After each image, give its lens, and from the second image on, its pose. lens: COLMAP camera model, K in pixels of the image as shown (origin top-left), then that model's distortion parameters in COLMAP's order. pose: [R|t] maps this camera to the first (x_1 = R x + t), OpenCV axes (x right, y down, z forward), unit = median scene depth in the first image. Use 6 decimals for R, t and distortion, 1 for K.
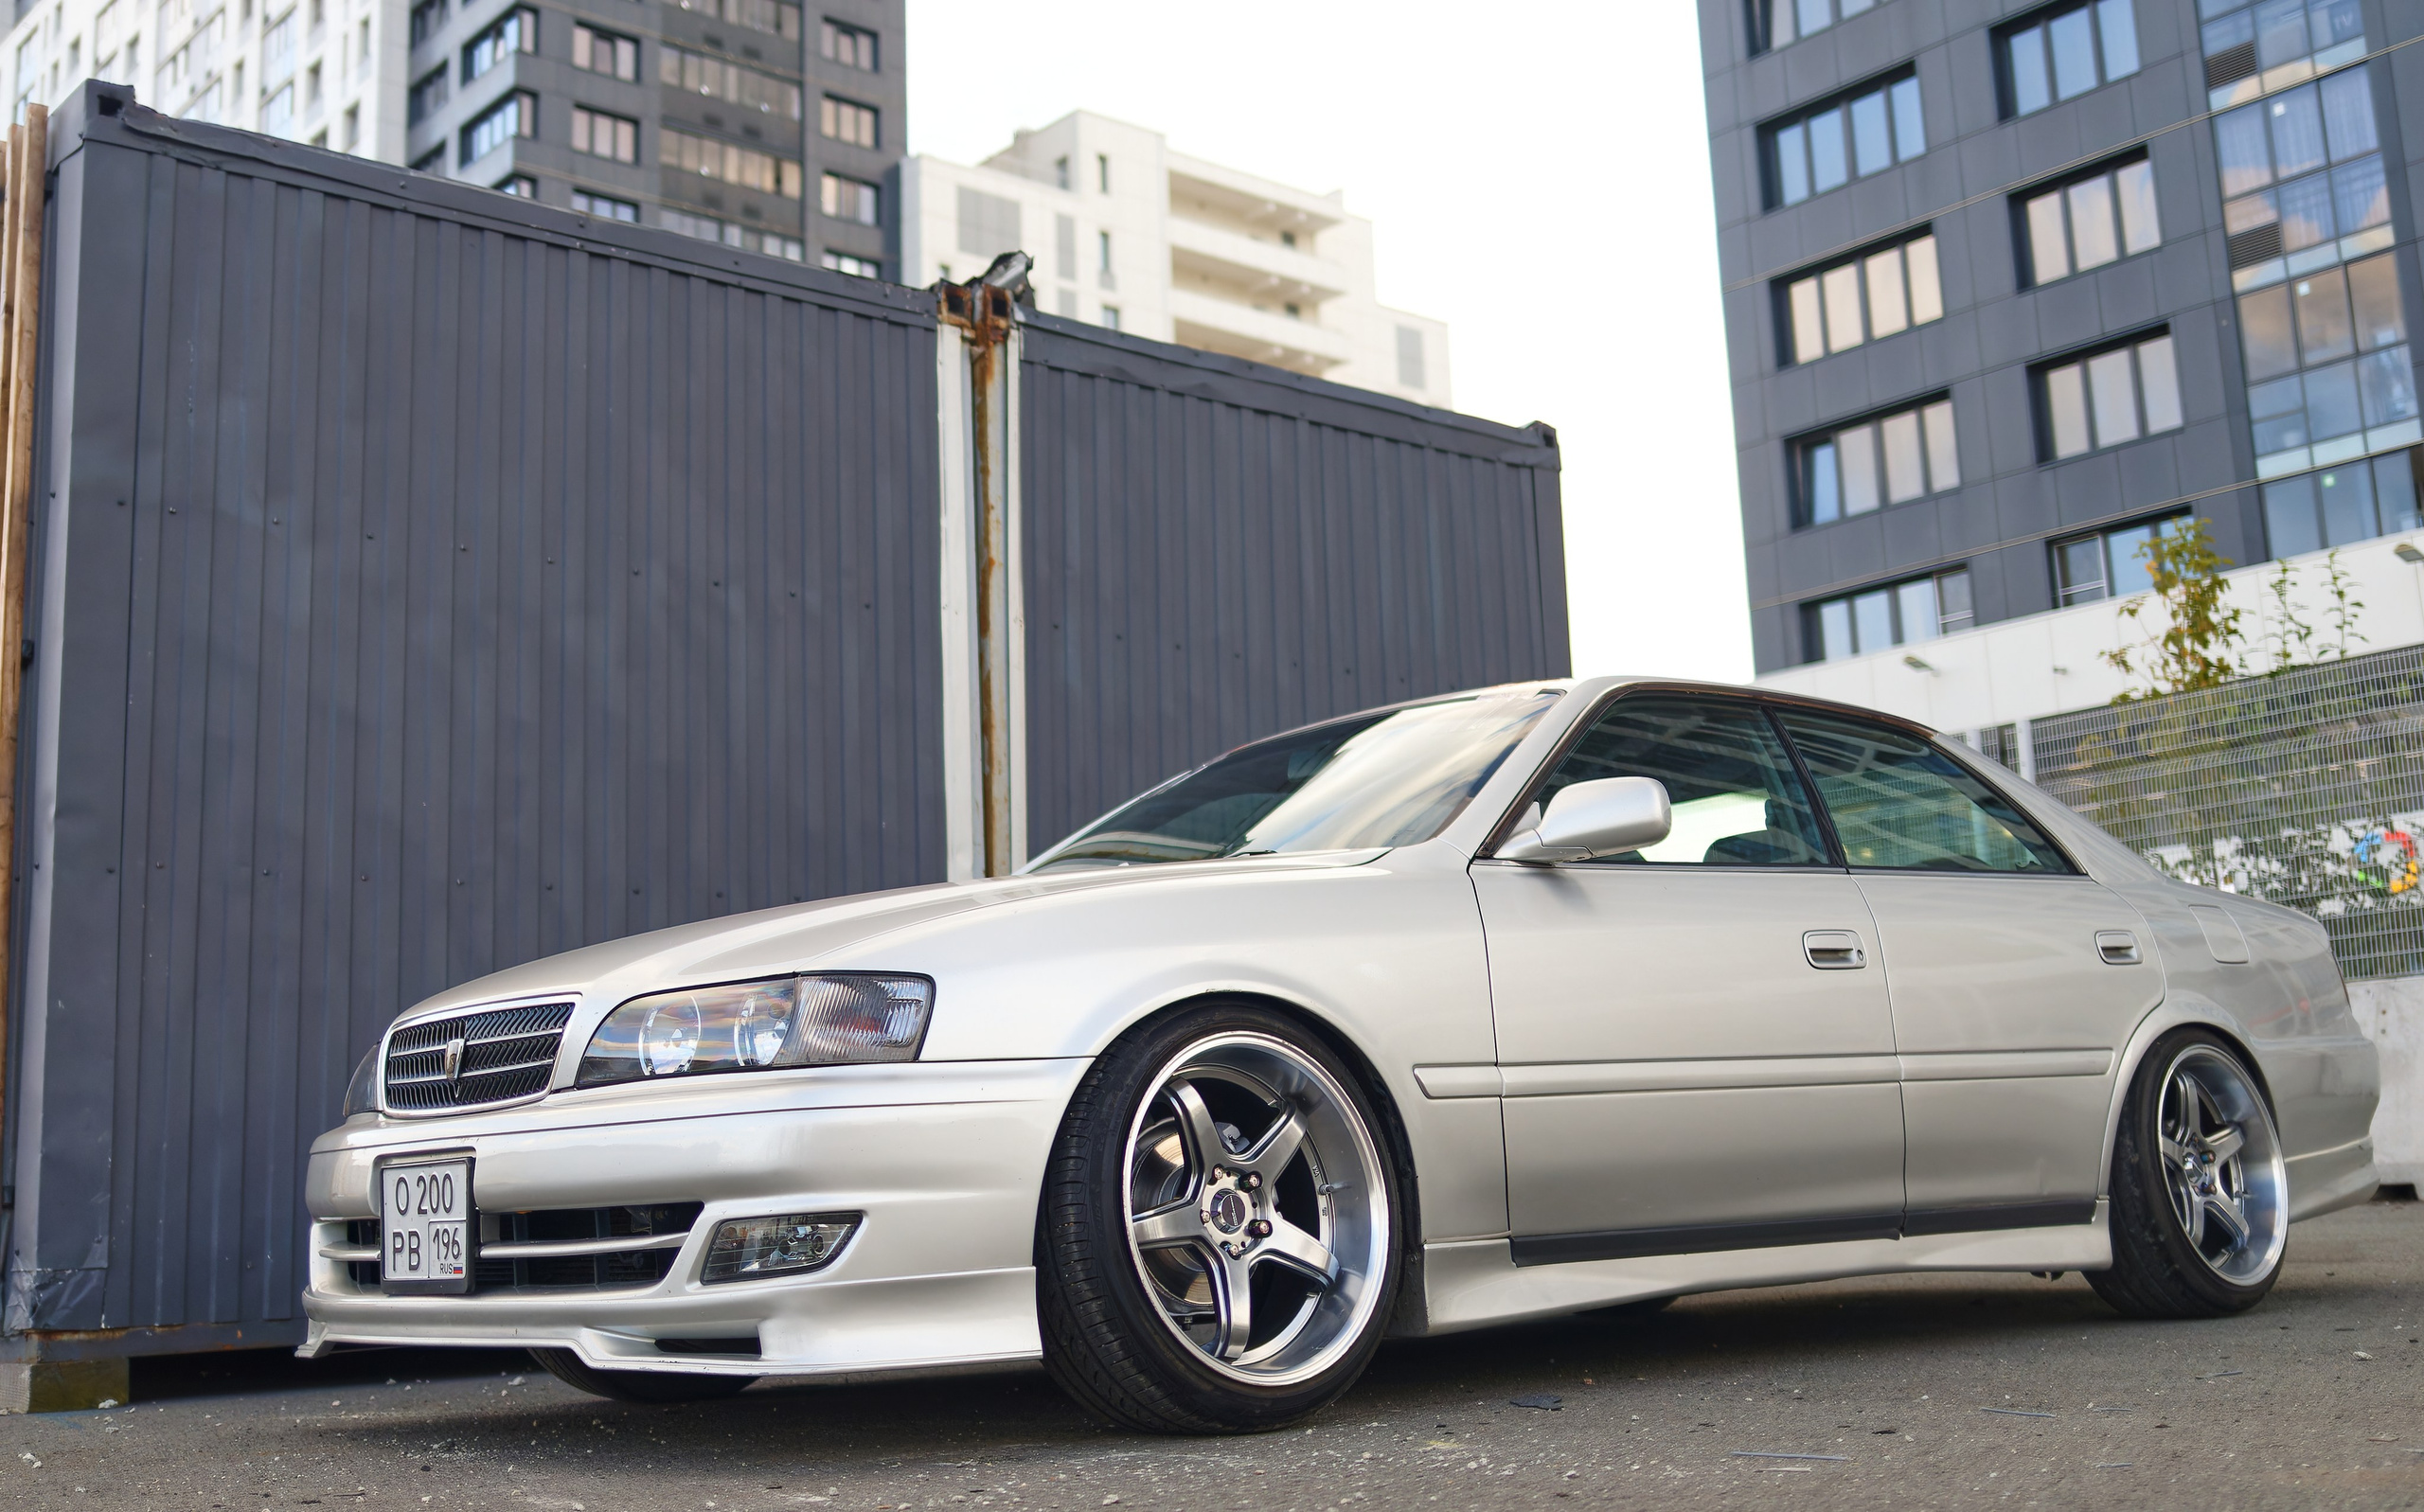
lens RADIAL K [[2654.0, 0, 1135.2], [0, 2654.0, 715.9], [0, 0, 1]] dist [0.010044, -0.002327]
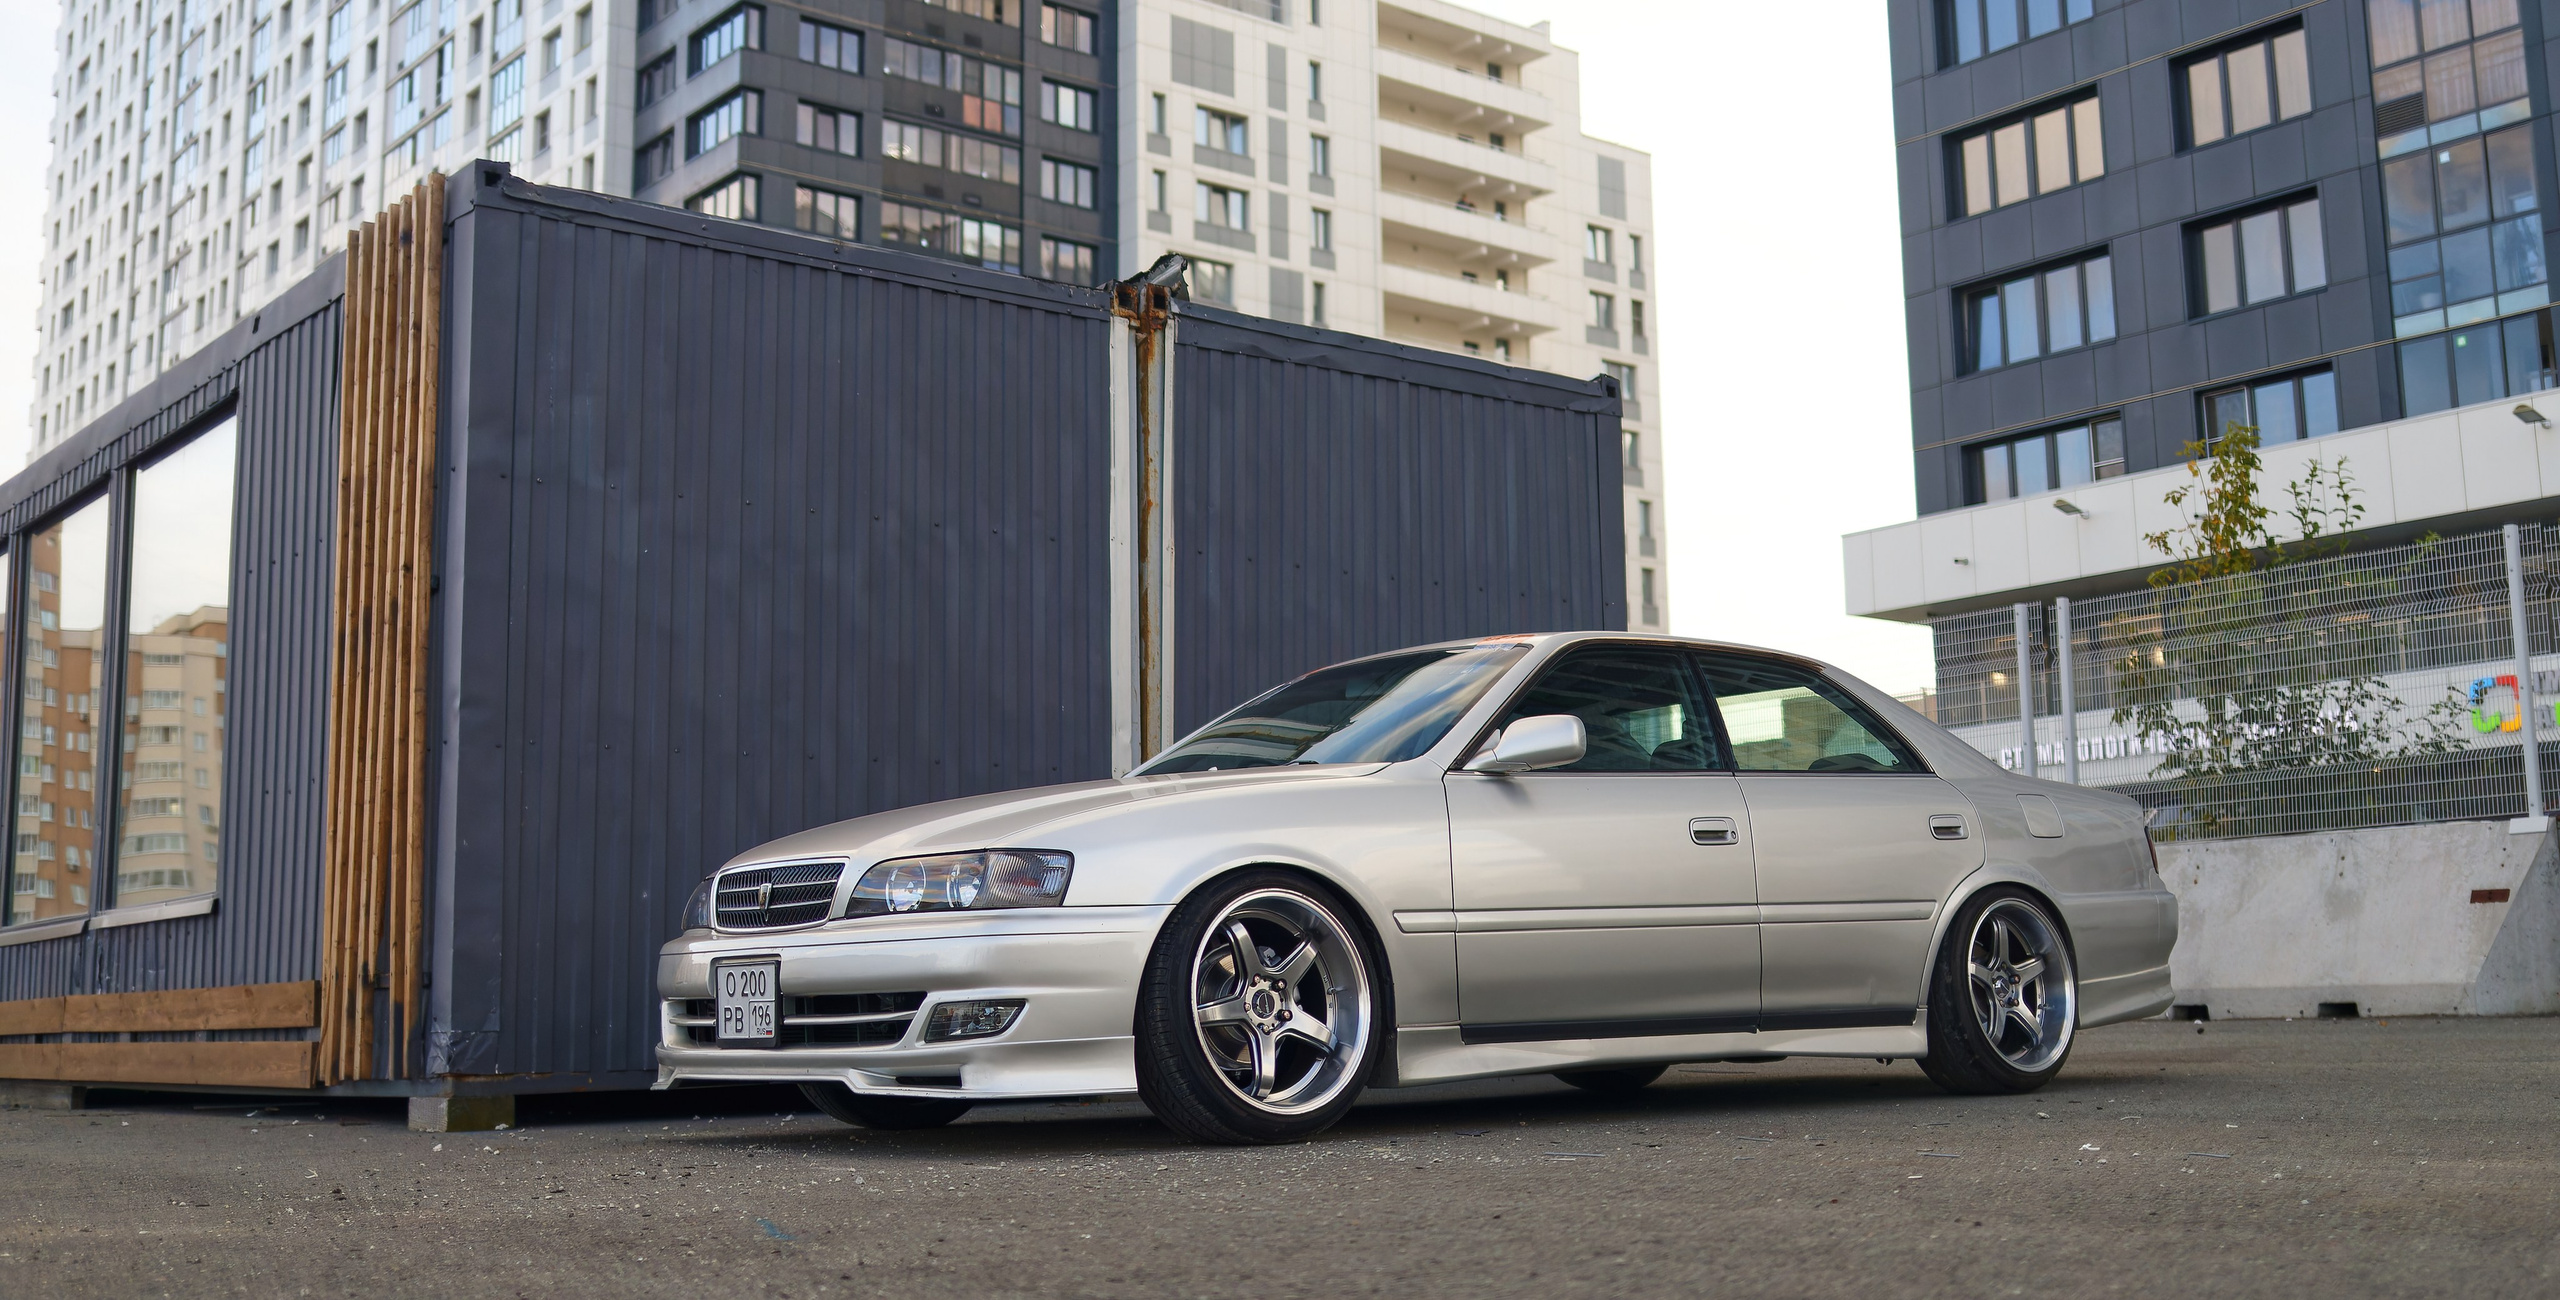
lens RADIAL K [[2609.7, 0, 1280.0], [0, 2609.7, 650.0], [0, 0, 1]] dist [0.007642, 0.019733]
pose [[0.999591, 0.014782, -0.024492, 0.052619], [-0.013596, 0.998759, 0.047921, -0.061944], [0.025170, -0.047568, 0.998551, -0.341116]]
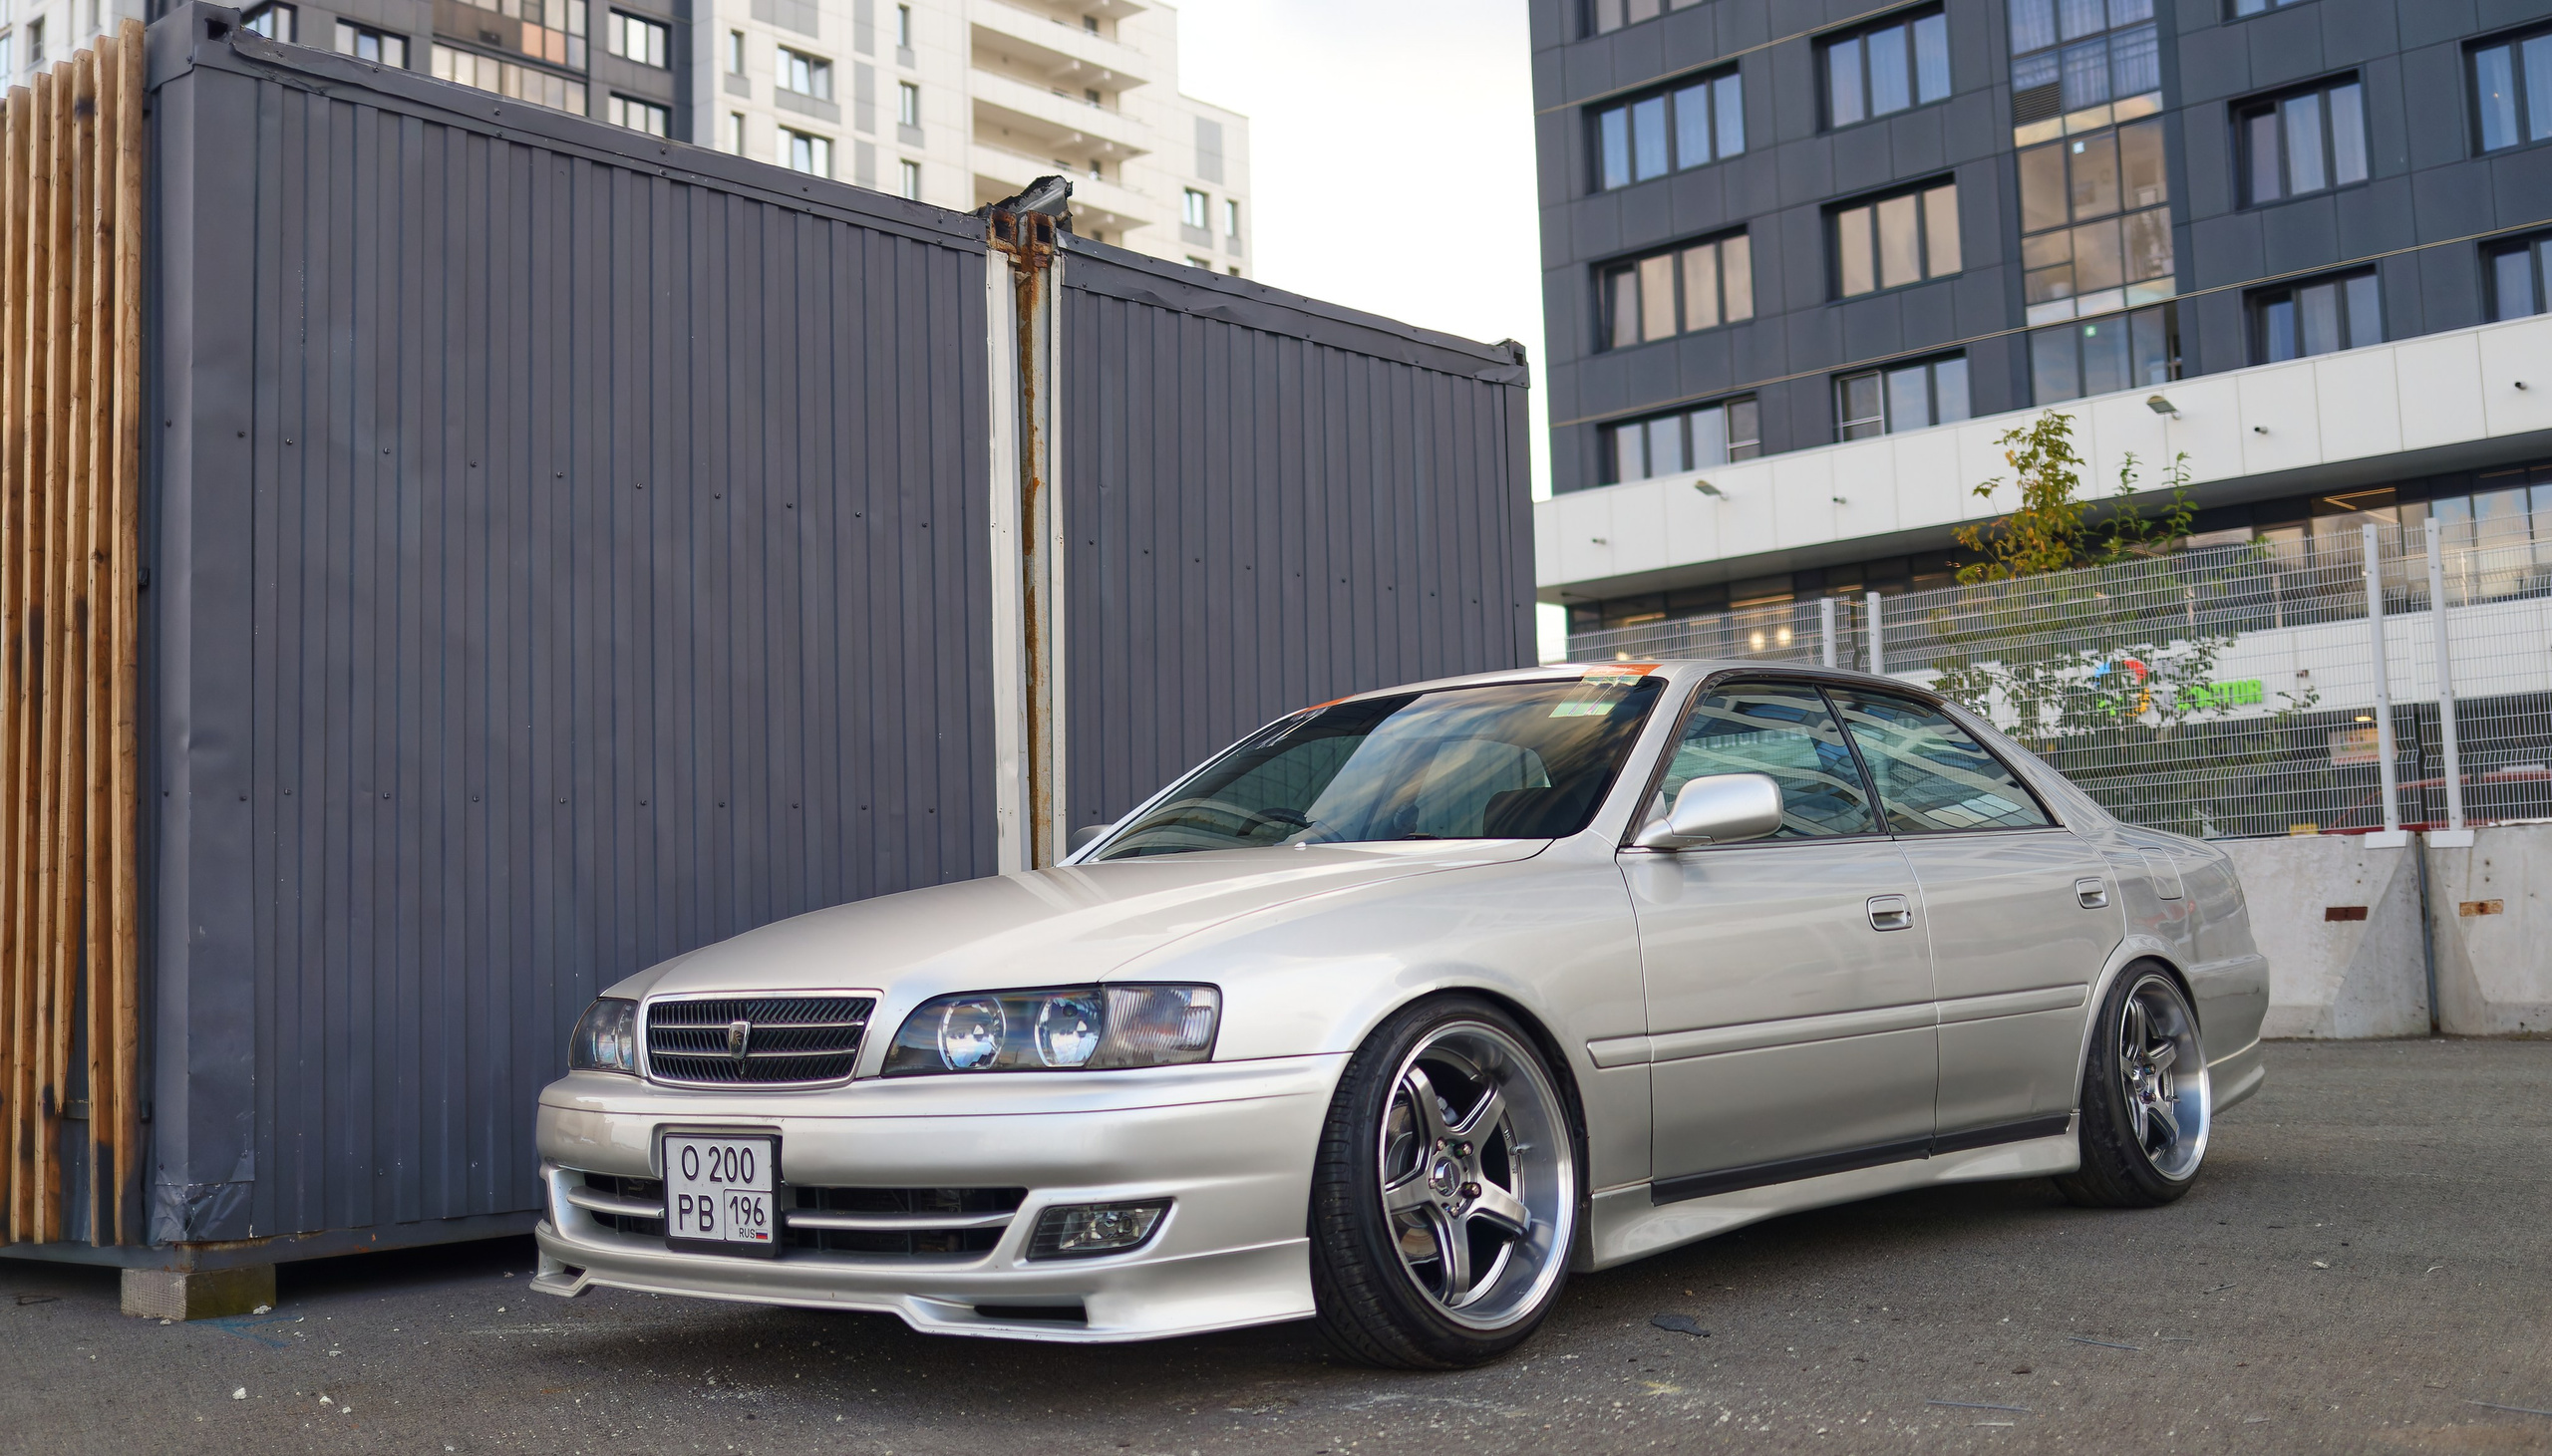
lens RADIAL K [[2627.2, 0, 1304.8], [0, 2627.2, 744.7], [0, 0, 1]] dist [0.003714, 0.015071]
pose [[0.988393, 0.015271, 0.151148, -0.133439], [-0.029382, 0.995365, 0.091571, -0.067658], [-0.149049, -0.094950, 0.984261, -0.060548]]
